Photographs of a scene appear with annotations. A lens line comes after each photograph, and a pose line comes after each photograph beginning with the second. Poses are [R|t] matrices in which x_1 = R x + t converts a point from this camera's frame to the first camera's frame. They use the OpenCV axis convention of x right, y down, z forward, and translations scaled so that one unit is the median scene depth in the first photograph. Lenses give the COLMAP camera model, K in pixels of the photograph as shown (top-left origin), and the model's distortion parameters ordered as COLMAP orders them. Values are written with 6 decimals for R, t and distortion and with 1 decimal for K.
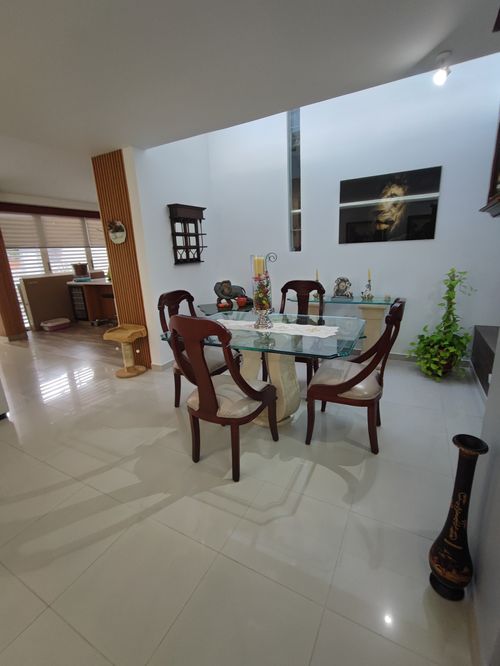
lens RADIAL K [[303.2, 0, 250.7], [0, 303.2, 331.3], [0, 0, 1]] dist [-0.004521, 0.003951]
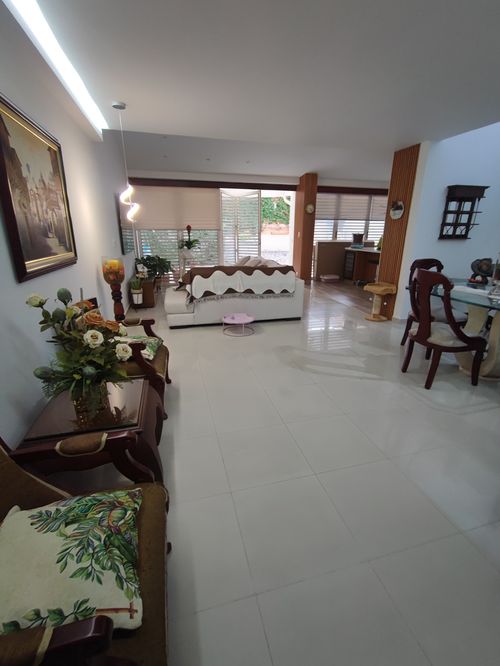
lens RADIAL K [[303.2, 0, 252.5], [0, 303.2, 331.9], [0, 0, 1]] dist [-0.004521, 0.003951]
pose [[0.689592, 0.280085, -0.667844, 0.130345], [-0.224149, 0.959448, 0.170931, 0.081399], [0.688636, 0.031824, 0.724408, -0.314134]]
